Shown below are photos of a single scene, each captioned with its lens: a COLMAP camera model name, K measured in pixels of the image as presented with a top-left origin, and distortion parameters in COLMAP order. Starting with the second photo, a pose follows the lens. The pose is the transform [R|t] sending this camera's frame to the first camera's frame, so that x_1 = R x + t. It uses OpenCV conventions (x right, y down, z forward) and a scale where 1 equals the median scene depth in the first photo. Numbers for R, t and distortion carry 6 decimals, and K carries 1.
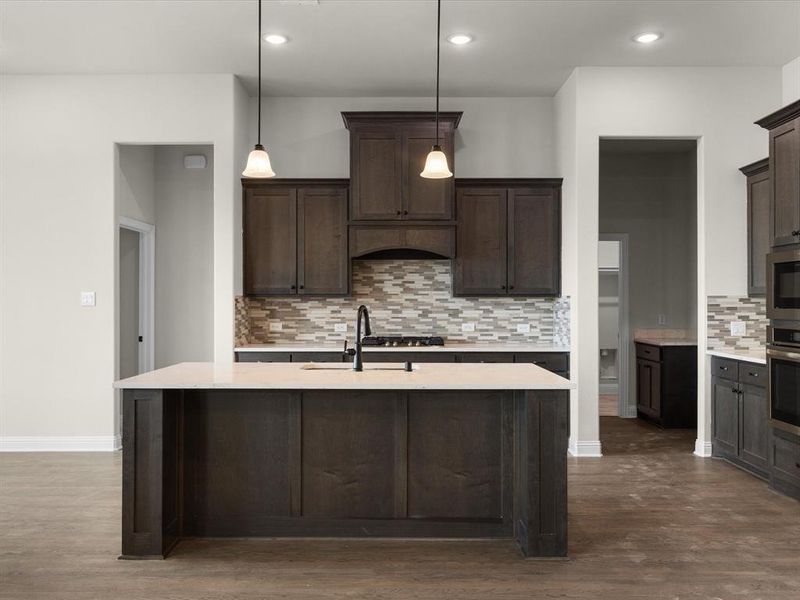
lens RADIAL K [[679.7, 0, 396.5], [0, 679.7, 299.5], [0, 0, 1]] dist [0.000731, 0.000460]
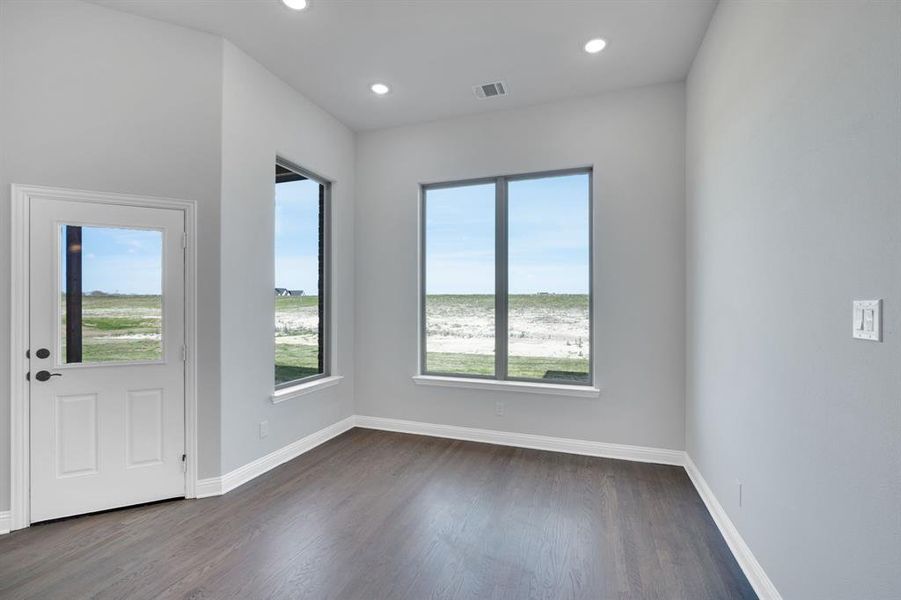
lens RADIAL K [[394.7, 0, 451.4], [0, 394.7, 302.8], [0, 0, 1]] dist [-0.009442, 0.000039]
pose [[-0.328389, -0.001408, -0.944542, -0.180676], [-0.000535, 0.999999, -0.001305, -0.008400], [0.944543, 0.000077, -0.328389, 0.785062]]
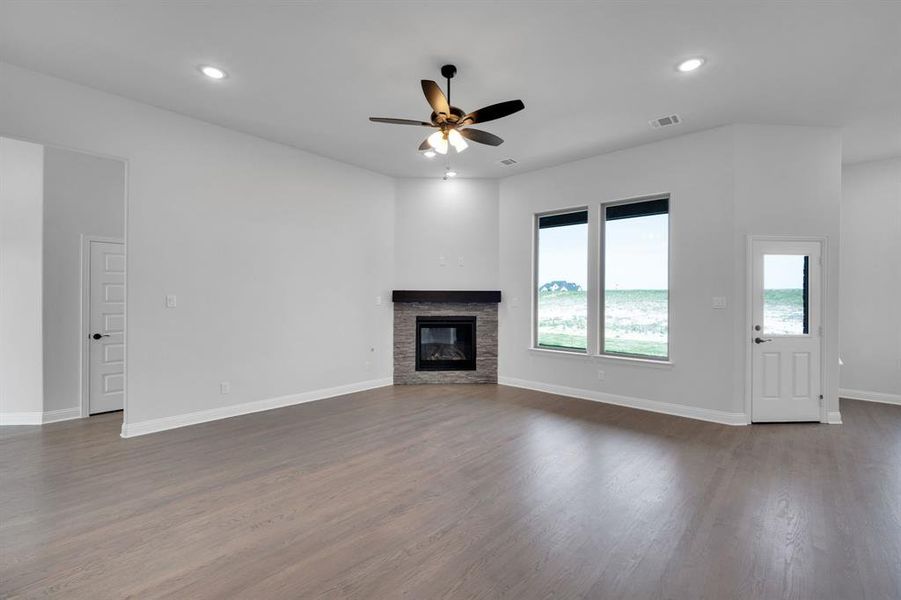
lens RADIAL K [[394.7, 0, 451.4], [0, 394.7, 302.8], [0, 0, 1]] dist [-0.009442, 0.000039]
pose [[-0.664959, 0.004937, -0.746864, 0.420396], [-0.005322, 0.999921, 0.011348, -0.007713], [0.746861, 0.011521, -0.664880, 0.357752]]
